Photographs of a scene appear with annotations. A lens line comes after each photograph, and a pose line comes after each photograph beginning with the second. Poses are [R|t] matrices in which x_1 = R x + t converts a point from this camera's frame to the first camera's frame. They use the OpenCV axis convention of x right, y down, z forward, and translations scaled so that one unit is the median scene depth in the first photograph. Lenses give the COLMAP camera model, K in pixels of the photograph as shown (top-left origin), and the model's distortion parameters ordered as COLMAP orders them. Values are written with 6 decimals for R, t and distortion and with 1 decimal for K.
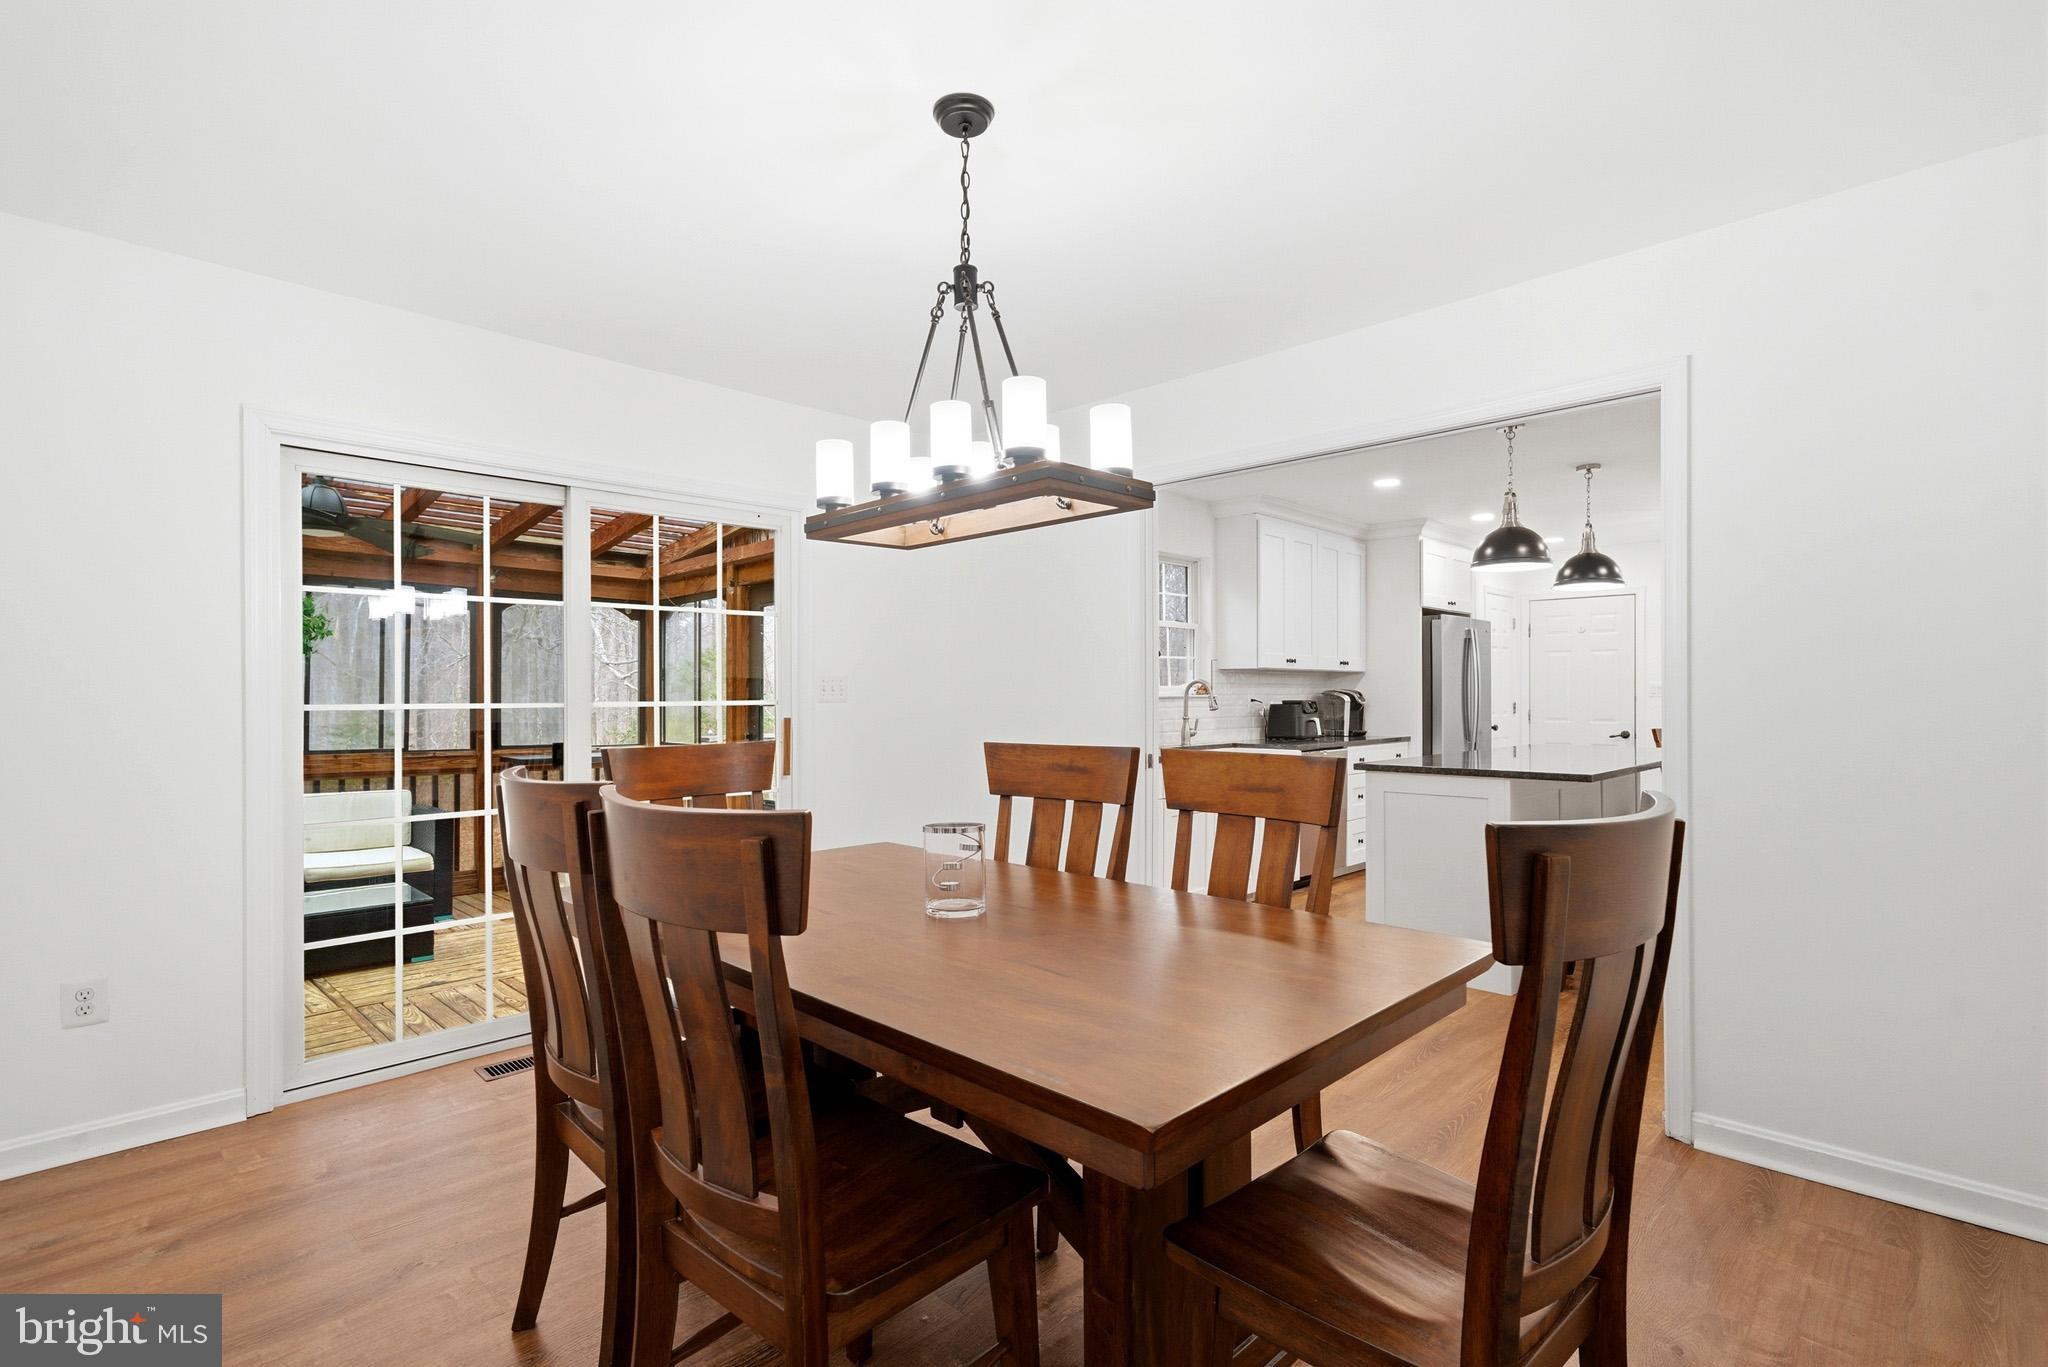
lens RADIAL K [[960.4, 0, 1024.0], [0, 960.4, 683.5], [0, 0, 1]] dist [-0.000495, -0.000062]
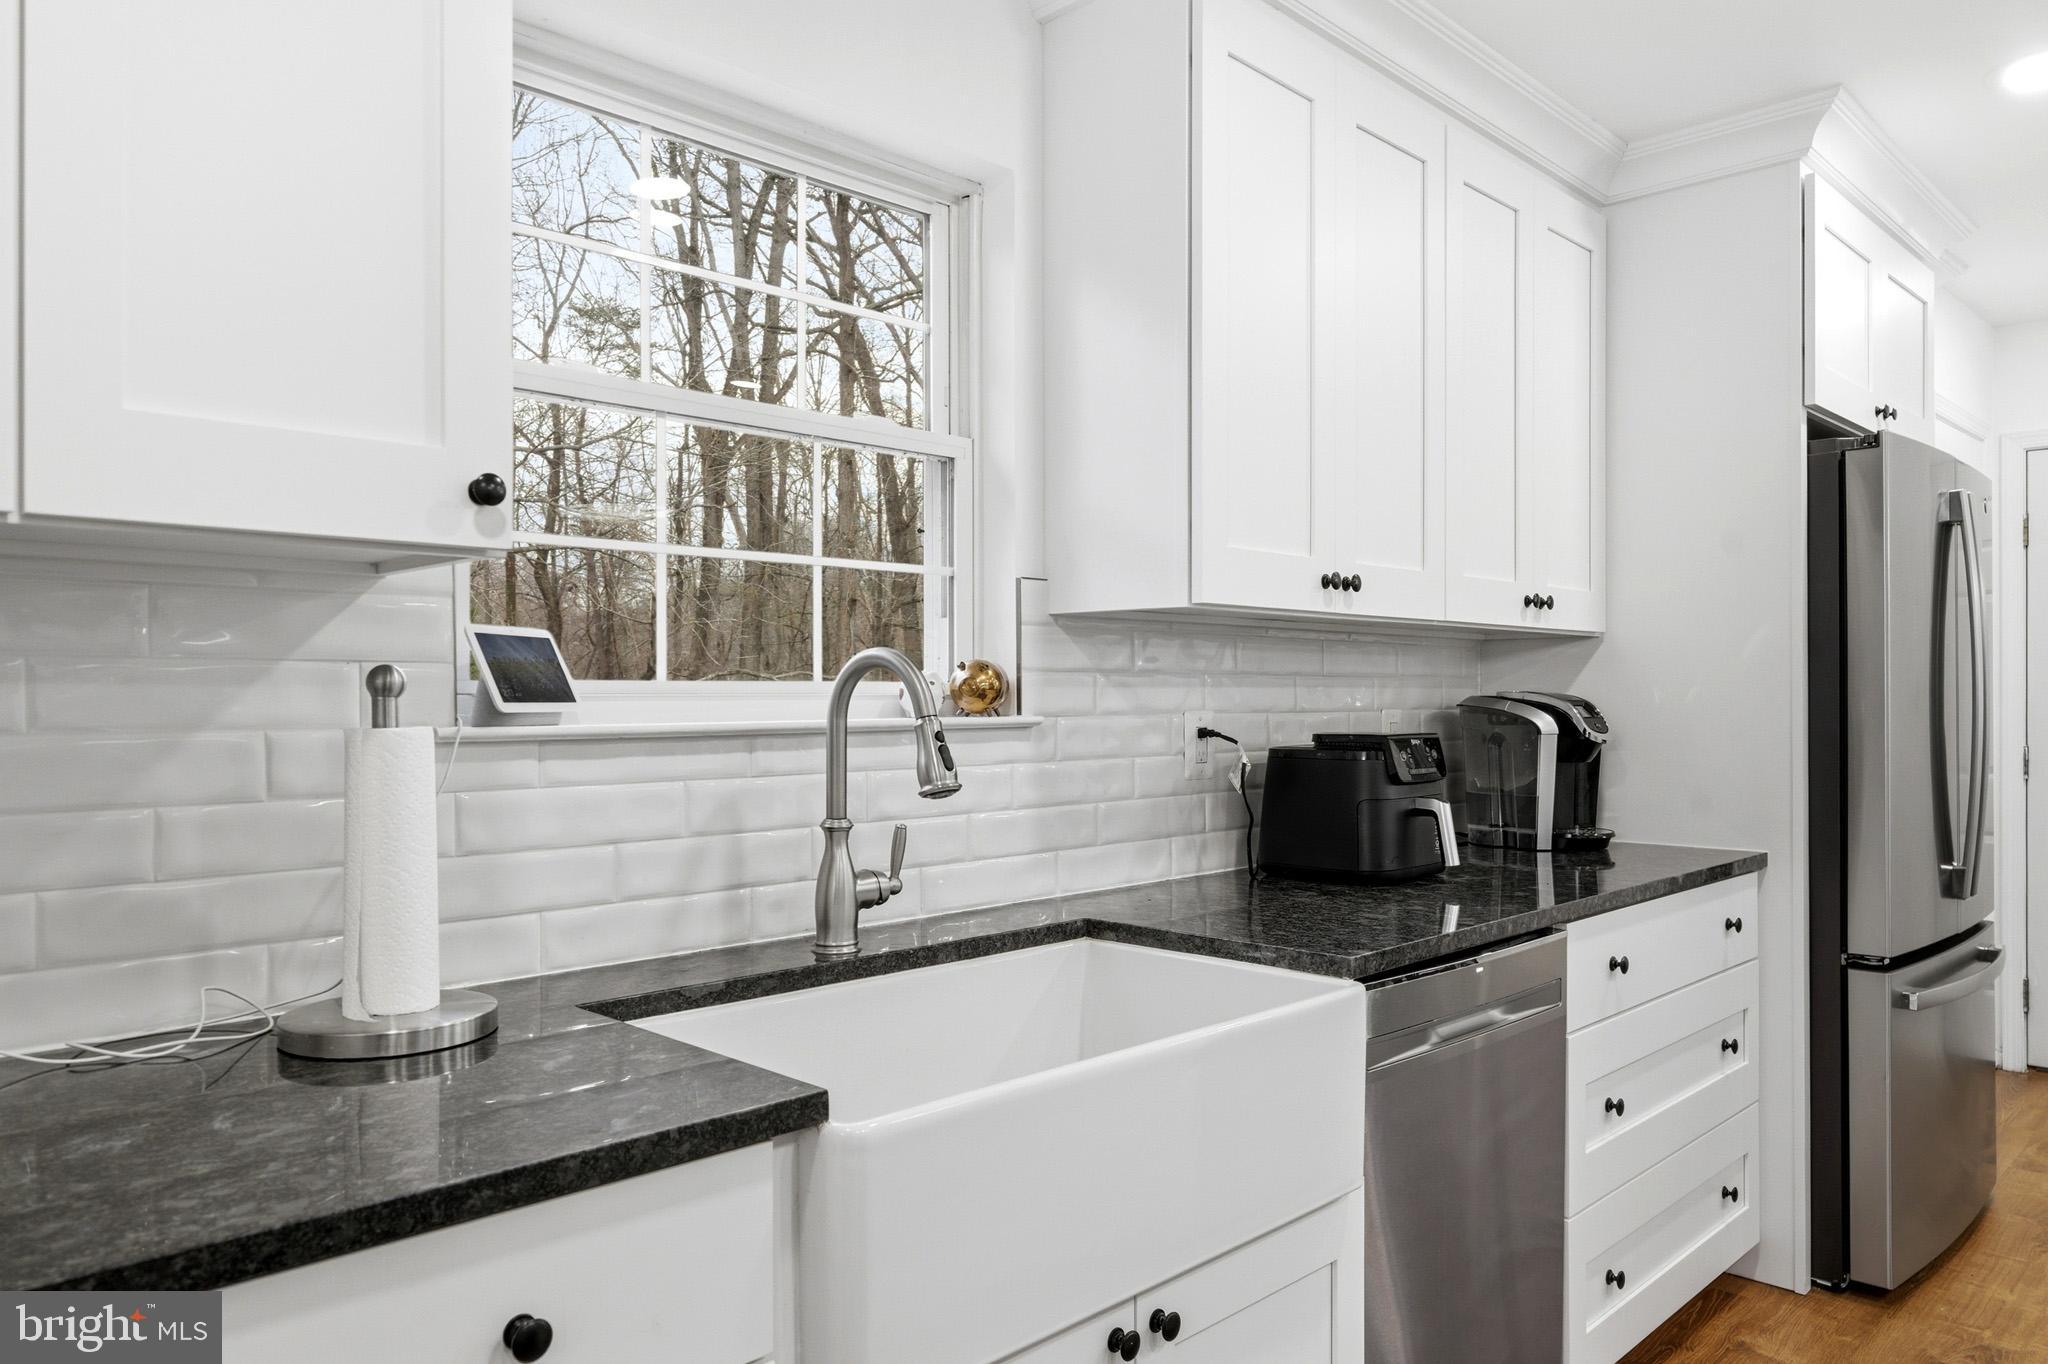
lens RADIAL K [[1415.6, 0, 1024.0], [0, 1415.6, 682.0], [0, 0, 1]] dist [0.005062, 0.000870]
pose [[0.999998, 0.000028, -0.001781, 0.188498], [-0.000021, 0.999992, 0.003949, 0.001642], [0.001781, -0.003949, 0.999991, 0.602754]]
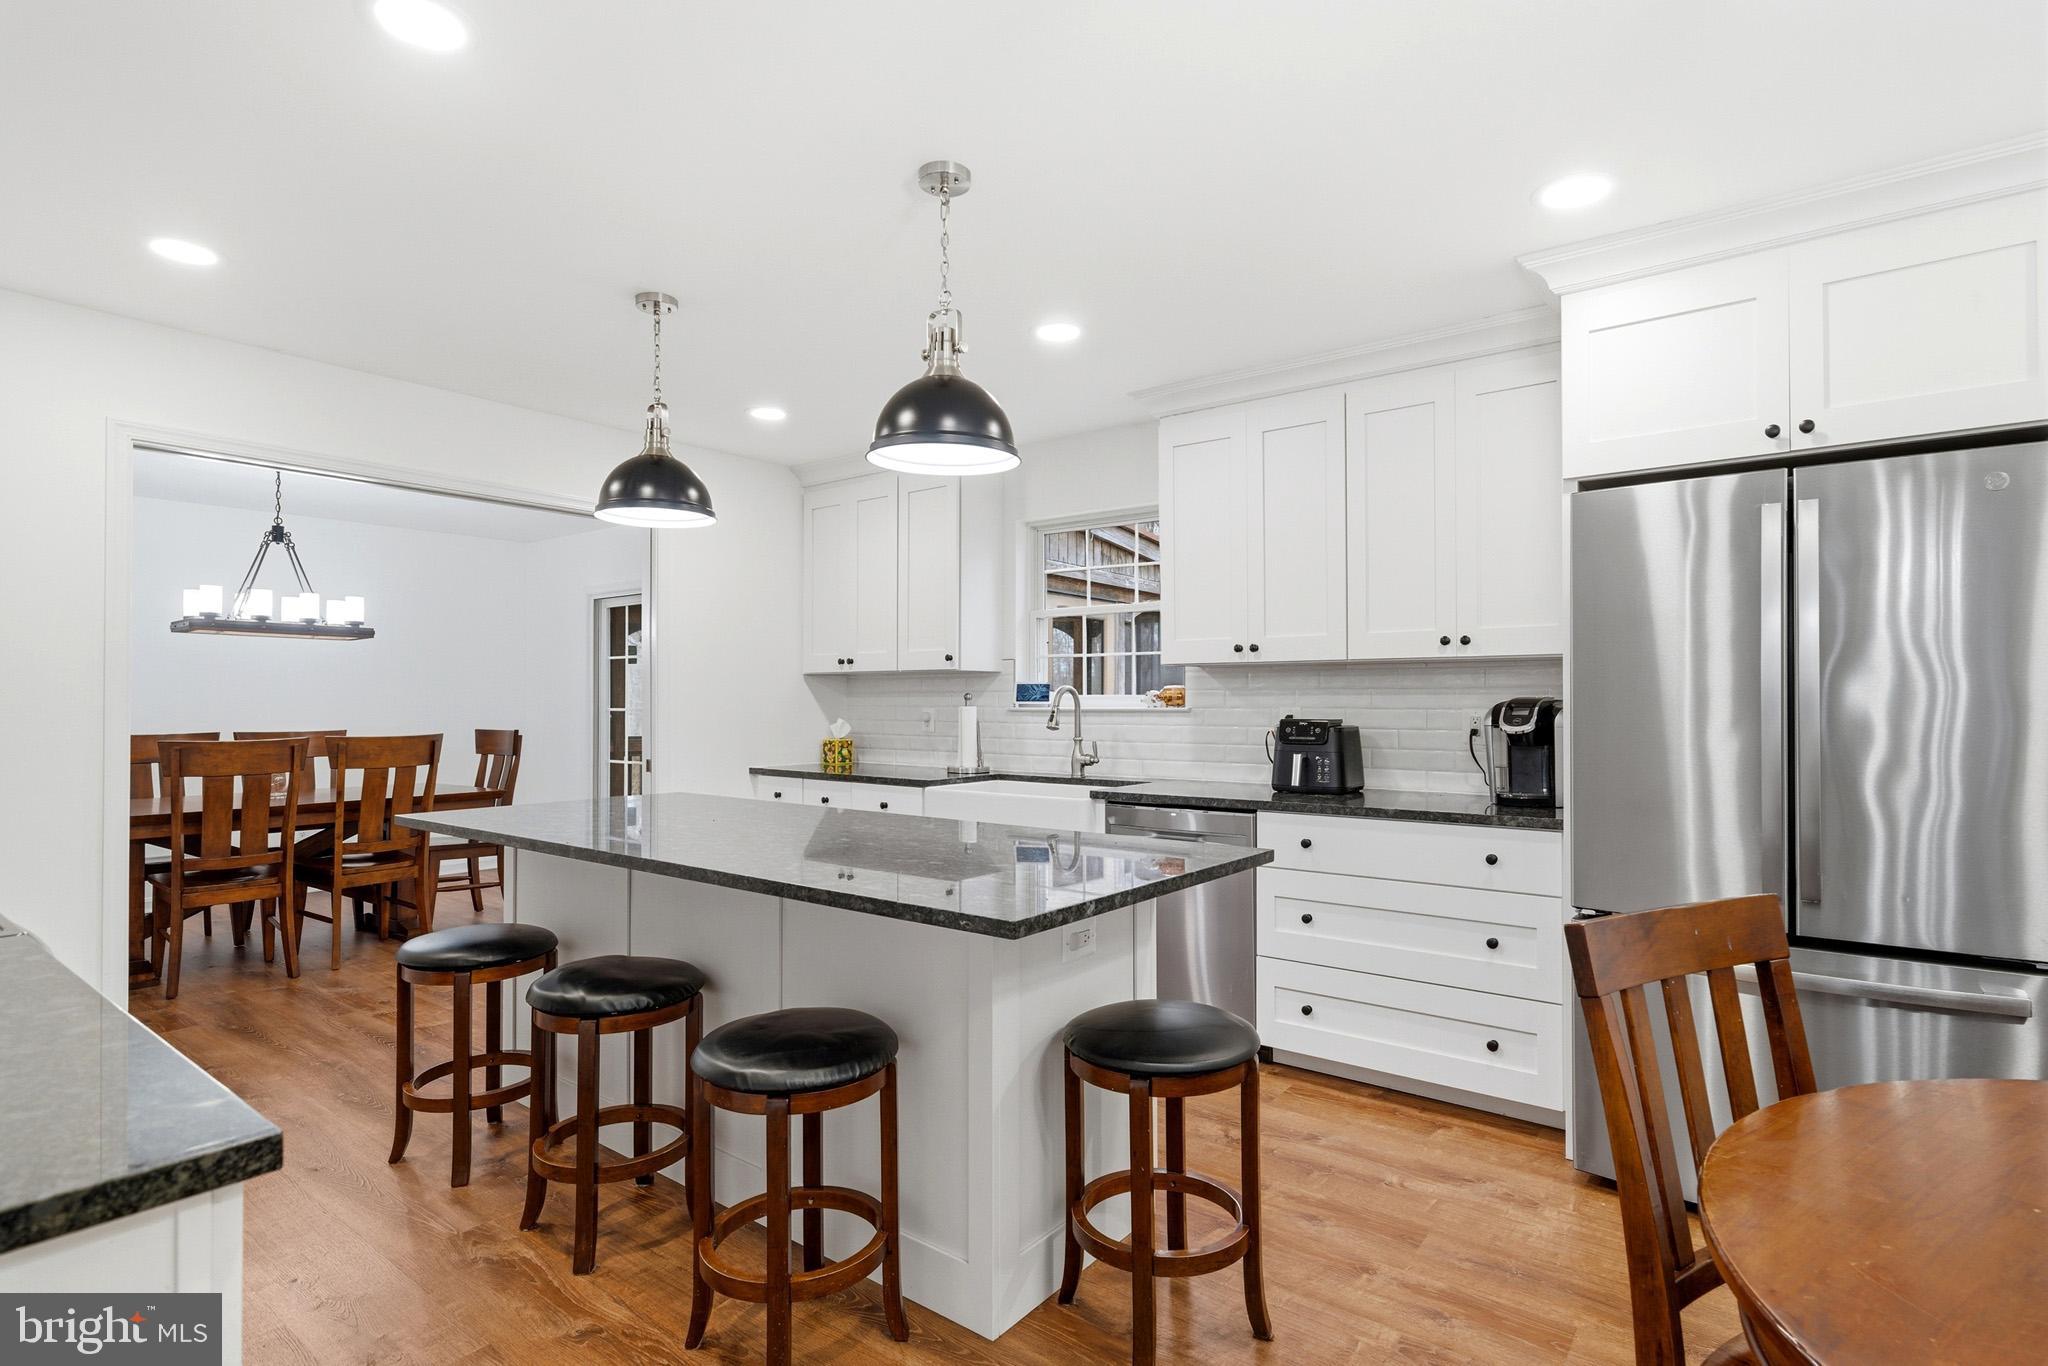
lens RADIAL K [[960.4, 0, 1024.0], [0, 960.4, 683.0], [0, 0, 1]] dist [-0.000495, -0.000062]
pose [[0.130357, -0.017747, -0.991308, 0.776427], [0.011414, 0.999800, -0.016398, 0.004829], [0.991401, -0.009177, 0.130533, 0.772179]]
